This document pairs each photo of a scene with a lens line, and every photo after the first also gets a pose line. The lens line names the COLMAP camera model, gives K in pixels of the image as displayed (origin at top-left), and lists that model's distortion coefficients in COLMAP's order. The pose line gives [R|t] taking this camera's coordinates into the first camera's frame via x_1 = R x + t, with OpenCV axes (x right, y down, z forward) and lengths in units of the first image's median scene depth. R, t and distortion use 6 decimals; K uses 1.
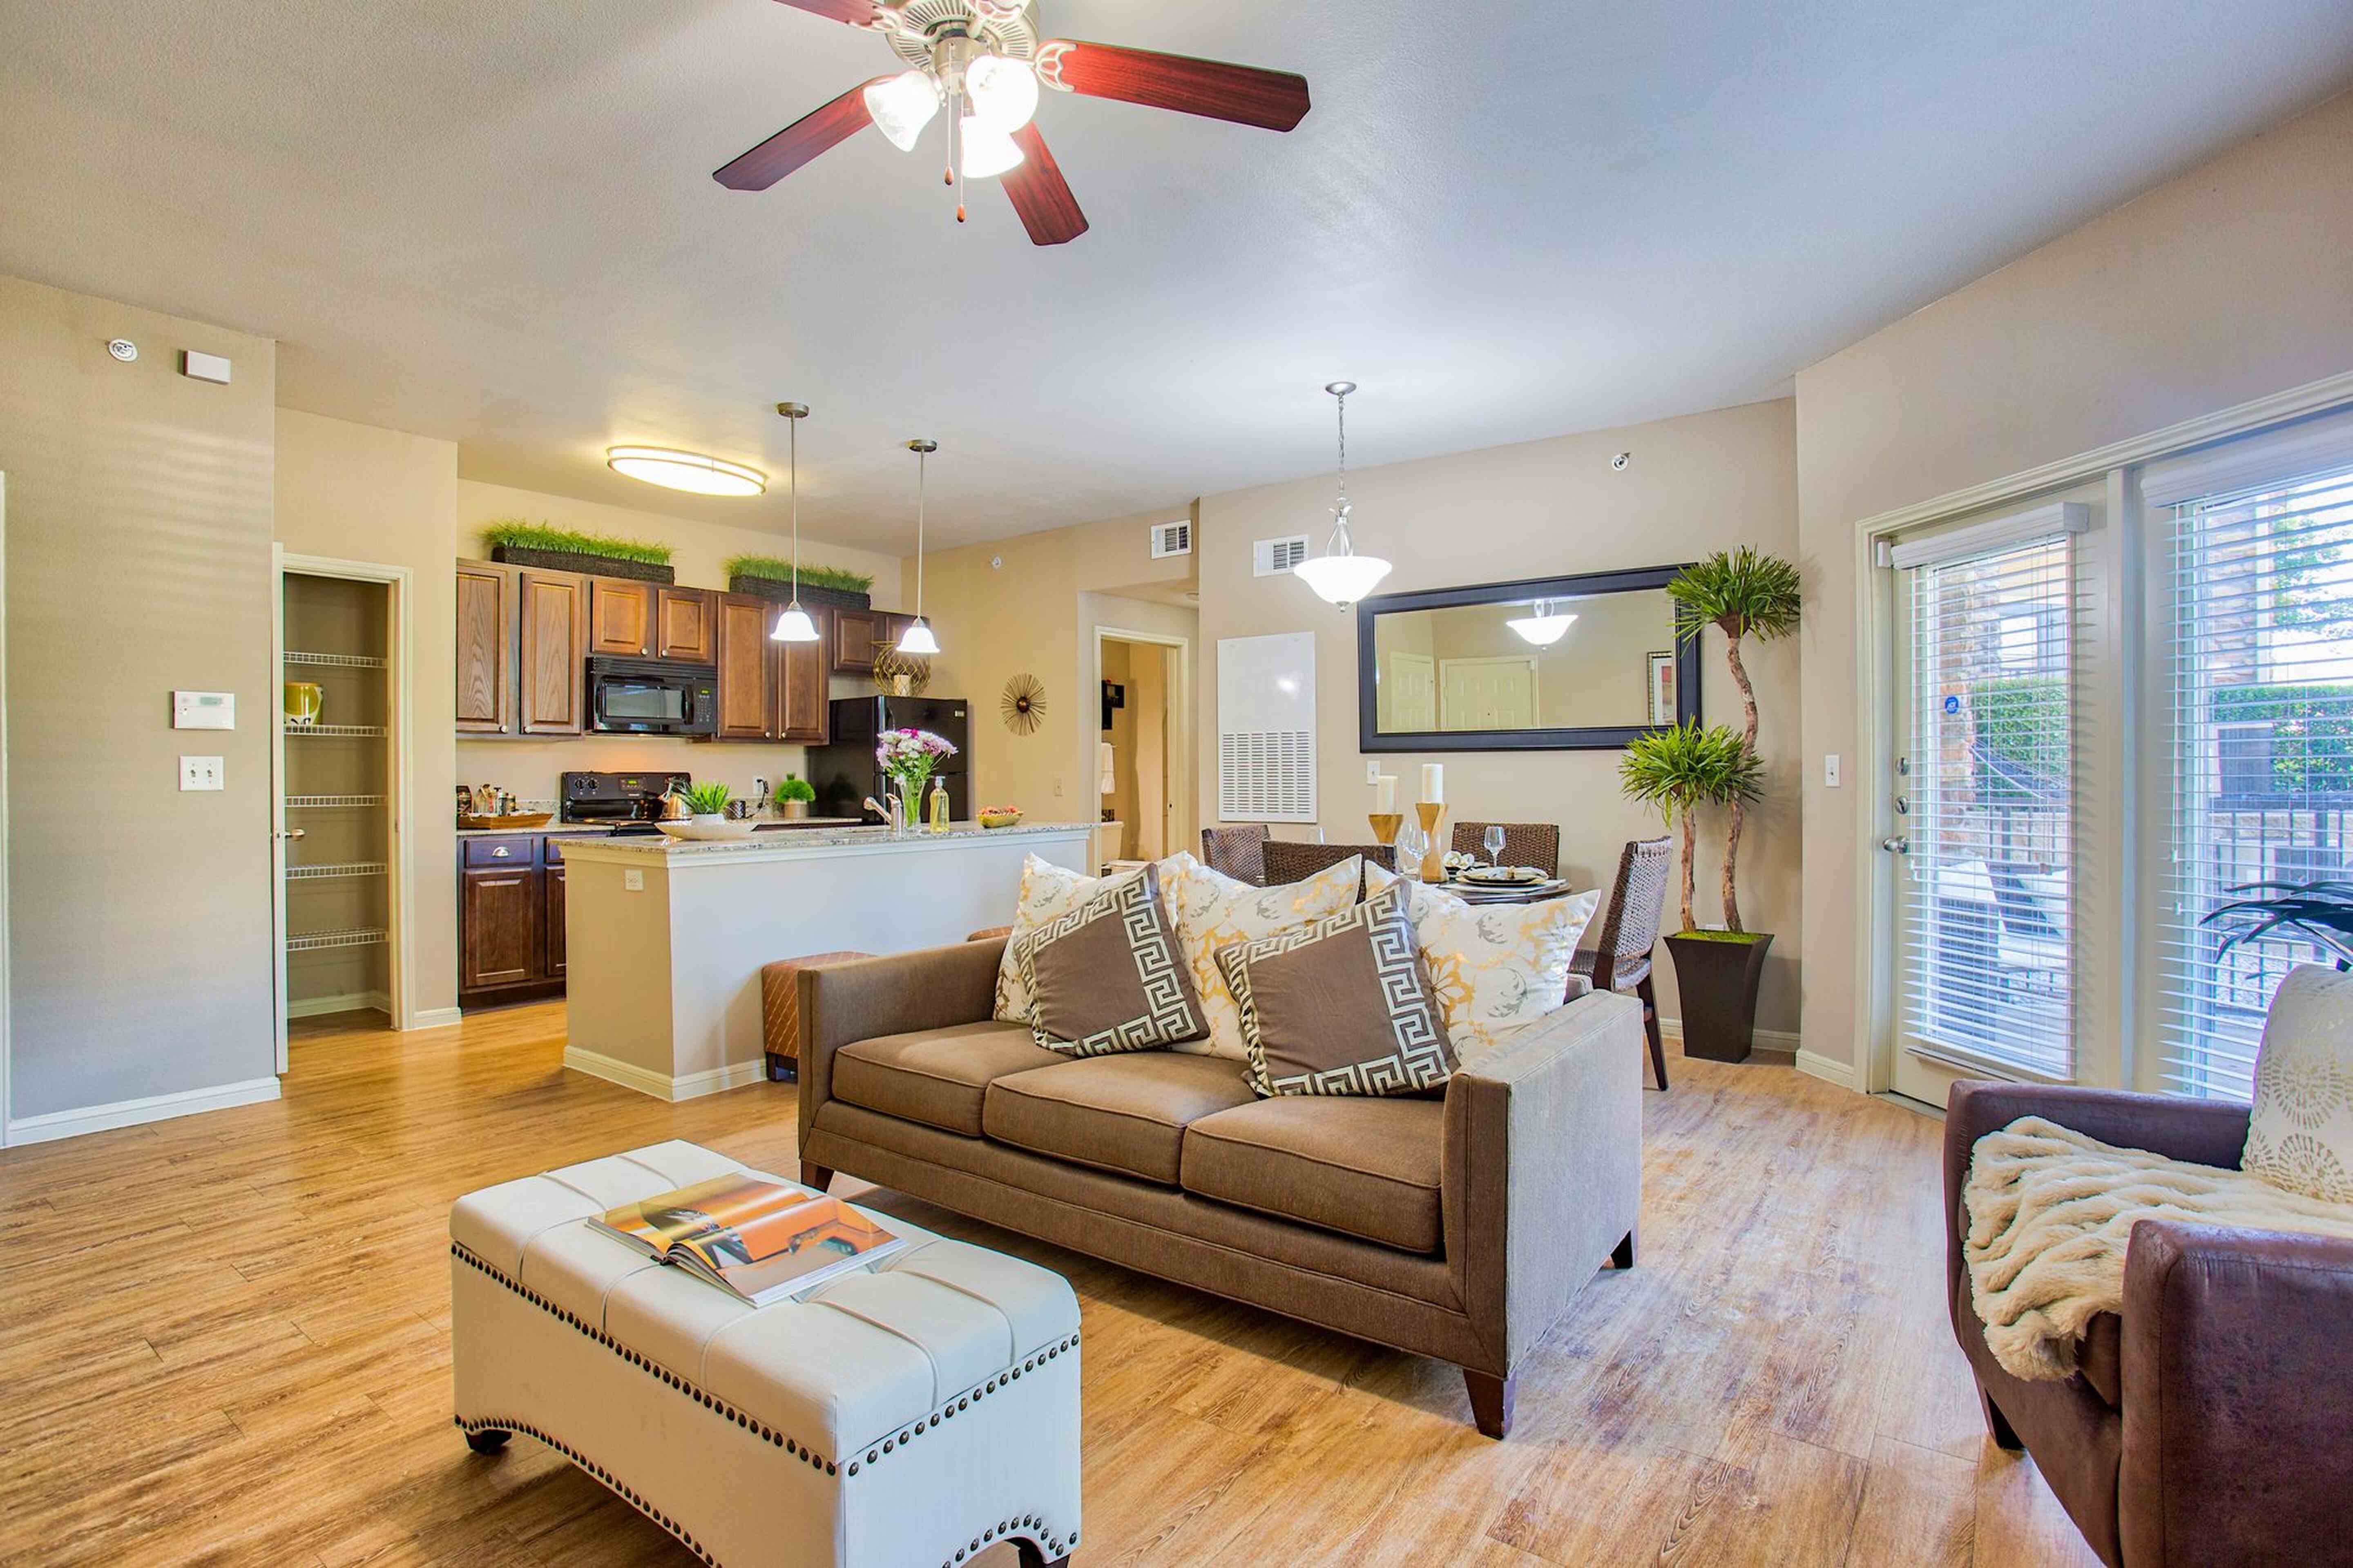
lens RADIAL K [[1145.6, 0, 1170.9], [0, 1145.6, 777.5], [0, 0, 1]] dist [-0.002323, 0.000708]
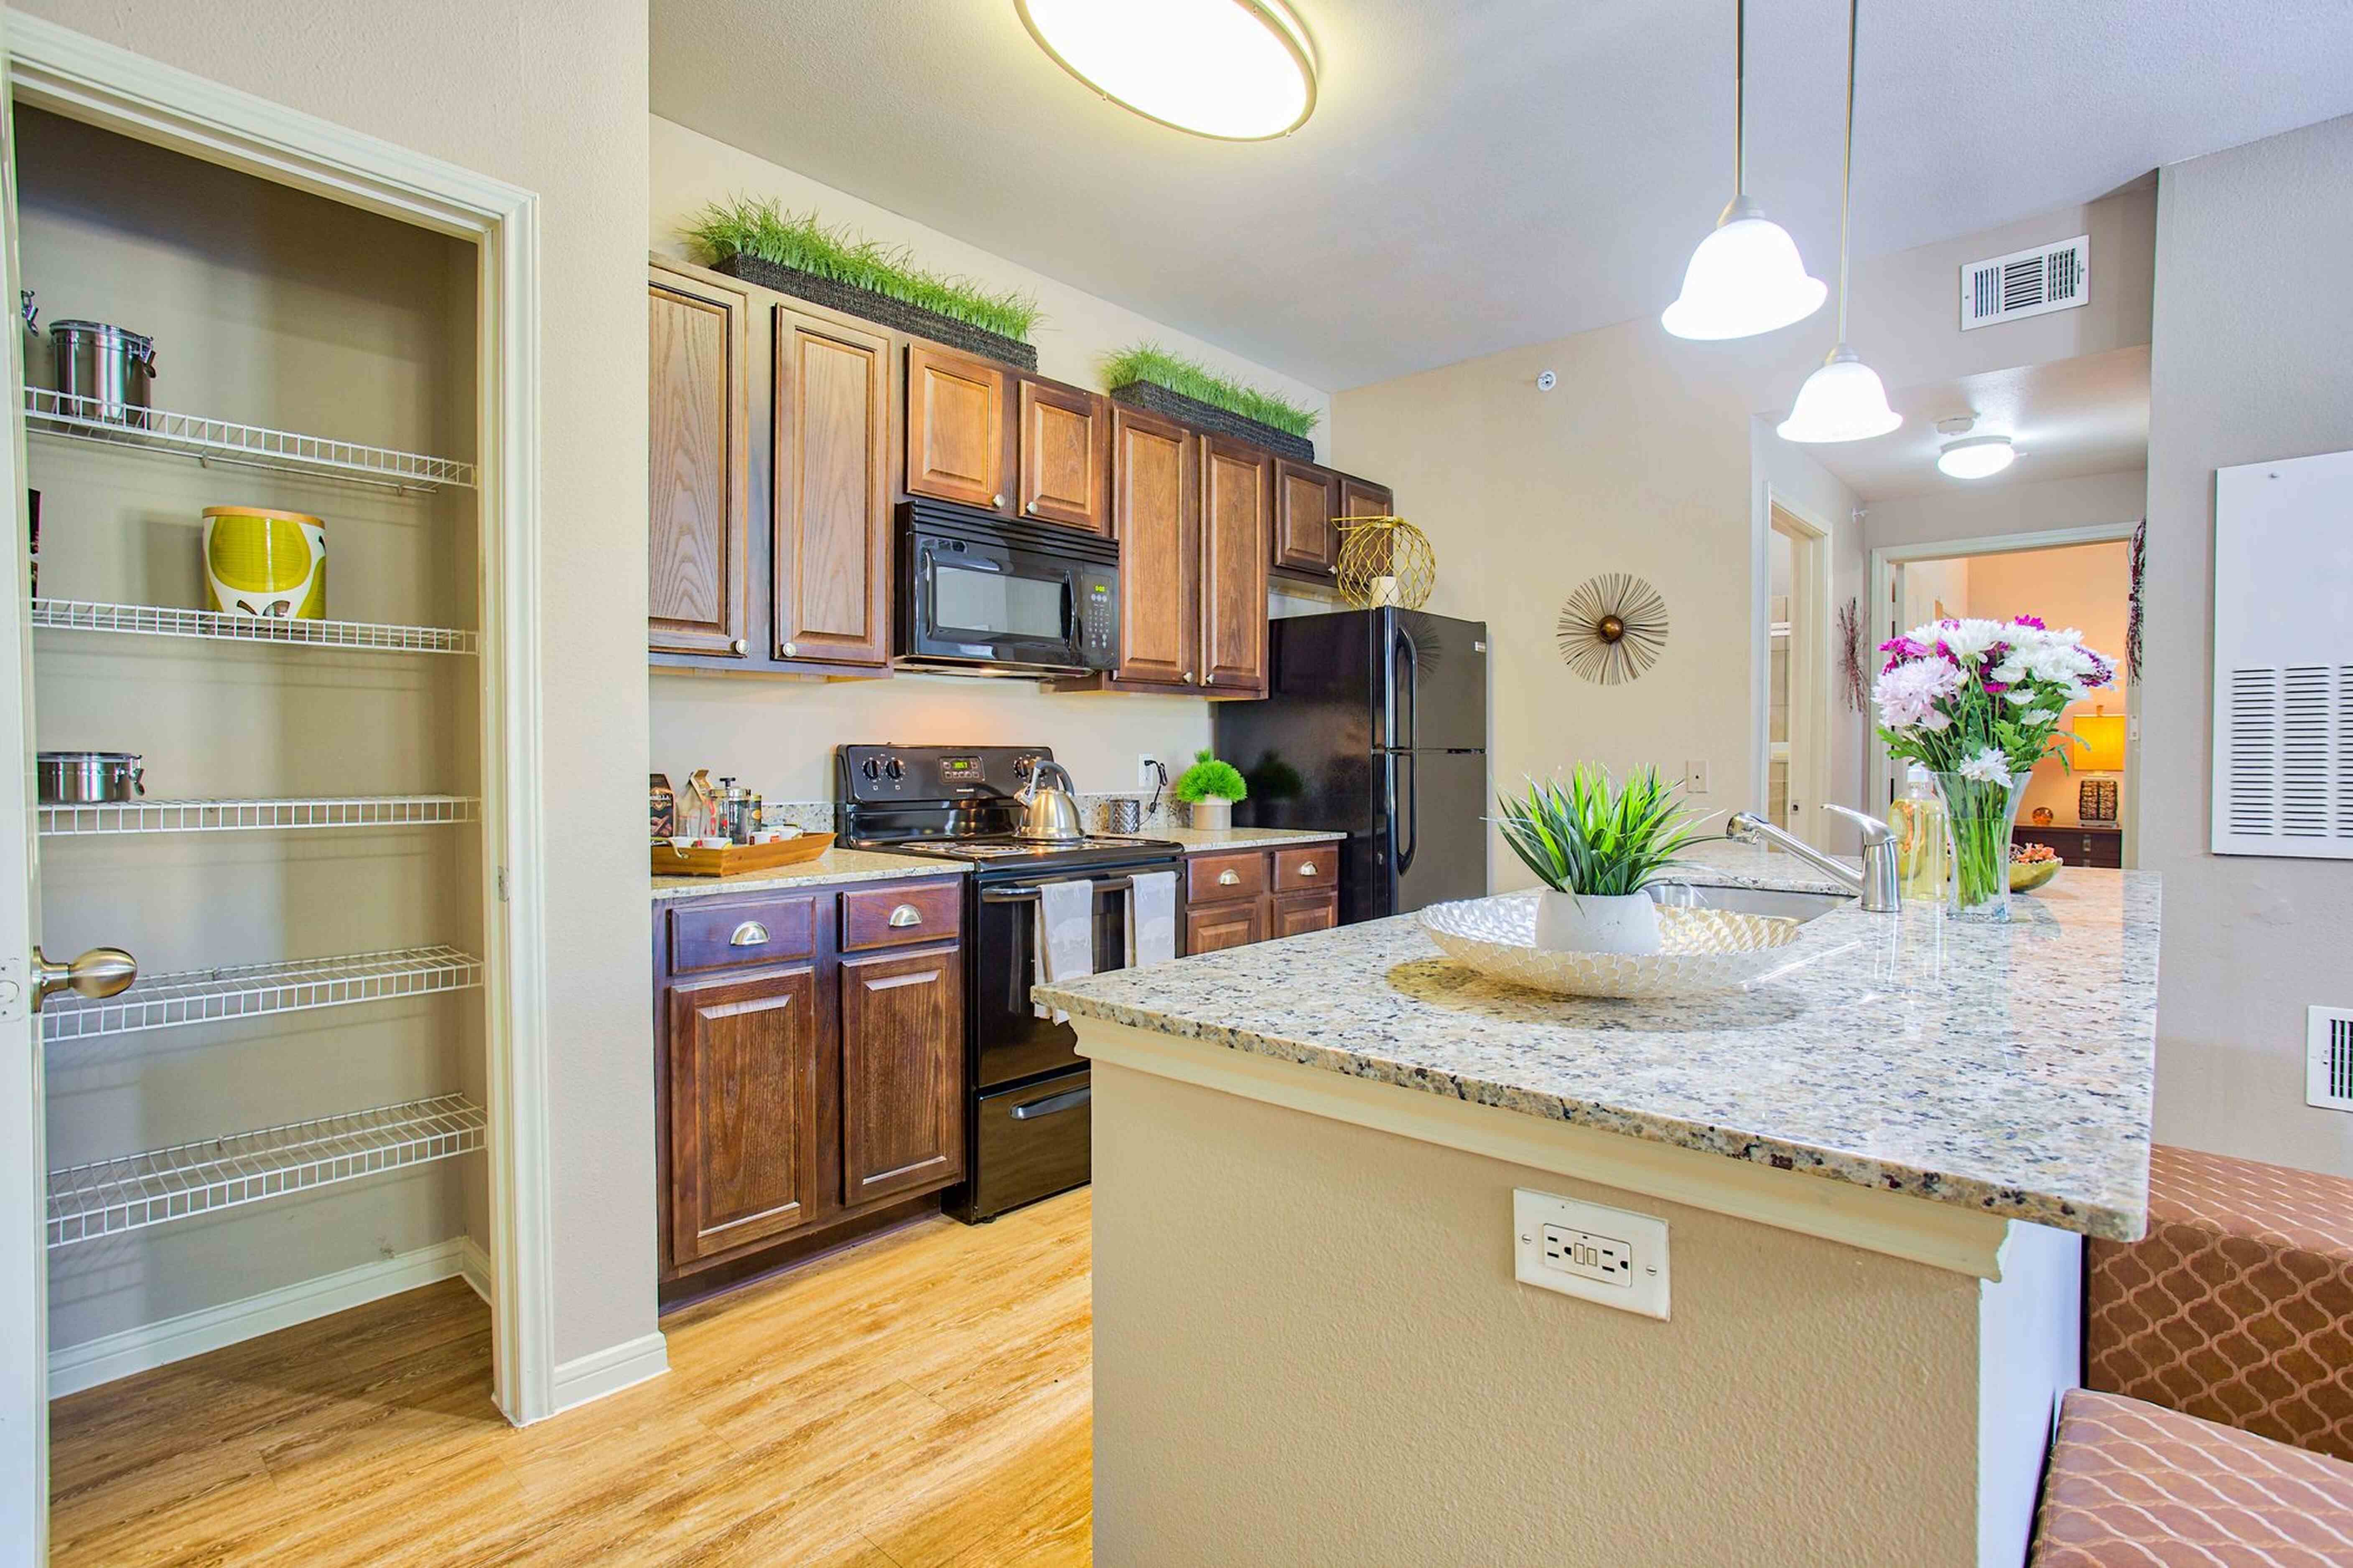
lens RADIAL K [[1145.7, 0, 1233.3], [0, 1145.7, 777.8], [0, 0, 1]] dist [-0.002323, 0.000708]
pose [[0.998953, 0.006606, -0.045262, -0.338573], [-0.005782, 0.999816, 0.018310, -0.000404], [0.045375, -0.018029, 0.998807, 0.512828]]
